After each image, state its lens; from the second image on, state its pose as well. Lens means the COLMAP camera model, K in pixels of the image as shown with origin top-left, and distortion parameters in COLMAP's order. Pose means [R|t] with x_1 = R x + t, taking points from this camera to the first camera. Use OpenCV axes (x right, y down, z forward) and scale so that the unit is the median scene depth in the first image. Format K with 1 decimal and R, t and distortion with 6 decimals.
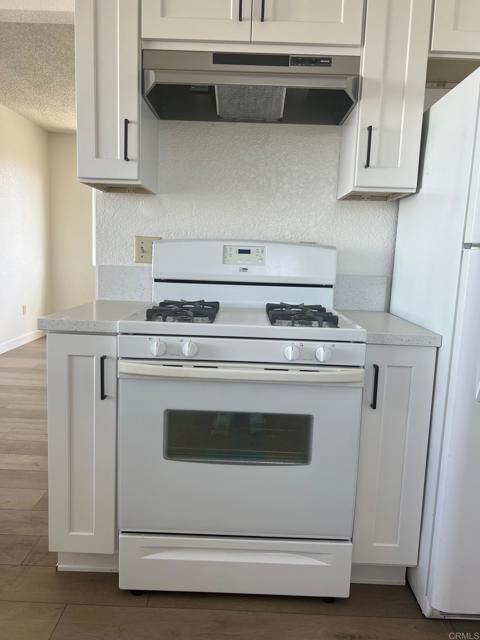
lens RADIAL K [[479.5, 0, 240.0], [0, 479.5, 320.0], [0, 0, 1]] dist [0.062447, -0.077777]
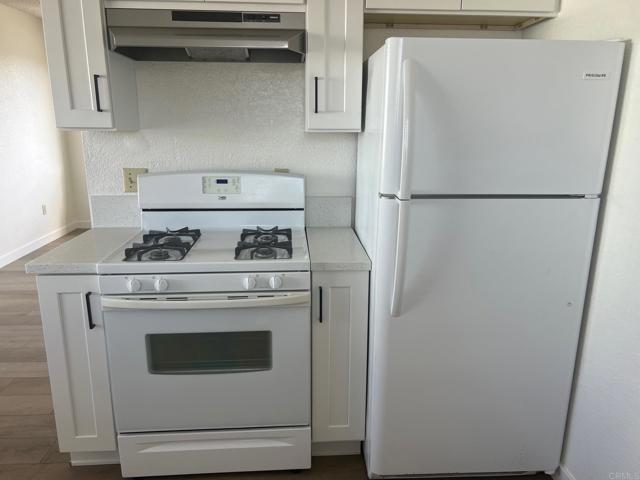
lens RADIAL K [[479.5, 0, 320.0], [0, 479.5, 240.0], [0, 0, 1]] dist [0.062447, -0.077777]
pose [[0.996509, -0.048255, 0.068128, 0.180052], [0.040876, 0.993544, 0.105826, -0.136674], [-0.072794, -0.102672, 0.992048, -0.169902]]
